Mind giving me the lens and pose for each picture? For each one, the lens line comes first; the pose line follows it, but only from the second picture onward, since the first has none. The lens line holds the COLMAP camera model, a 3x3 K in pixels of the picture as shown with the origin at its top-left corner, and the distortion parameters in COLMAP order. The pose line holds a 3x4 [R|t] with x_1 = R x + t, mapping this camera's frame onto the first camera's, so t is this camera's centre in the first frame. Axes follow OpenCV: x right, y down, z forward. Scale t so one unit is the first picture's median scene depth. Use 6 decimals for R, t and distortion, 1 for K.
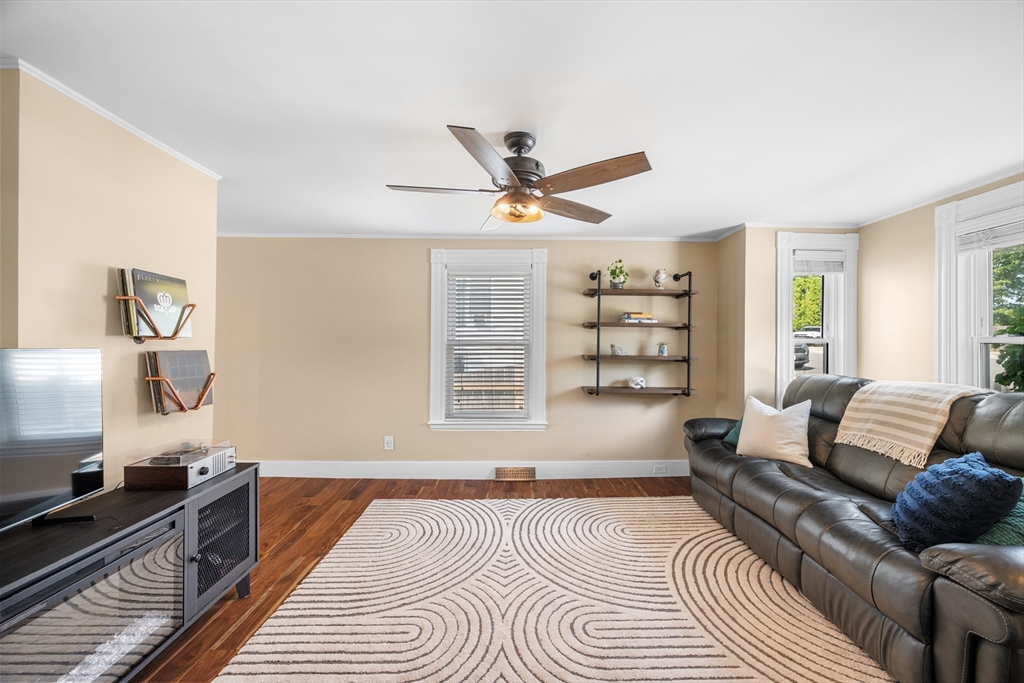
lens RADIAL K [[407.6, 0, 512.0], [0, 407.6, 341.5], [0, 0, 1]] dist [0.000264, 0.000034]
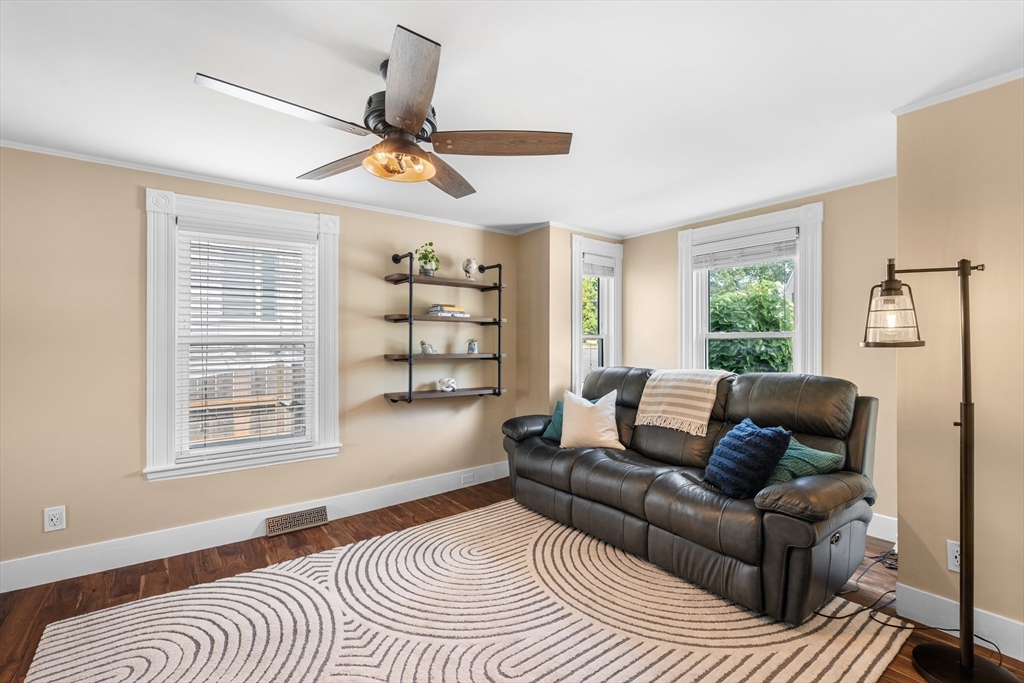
lens RADIAL K [[477.3, 0, 512.0], [0, 477.3, 341.5], [0, 0, 1]] dist [0.000837, 0.000313]
pose [[0.797170, -0.005940, 0.603725, -0.264511], [0.002892, 0.999978, 0.006020, 0.002437], [-0.603747, -0.003054, 0.797170, 0.122861]]
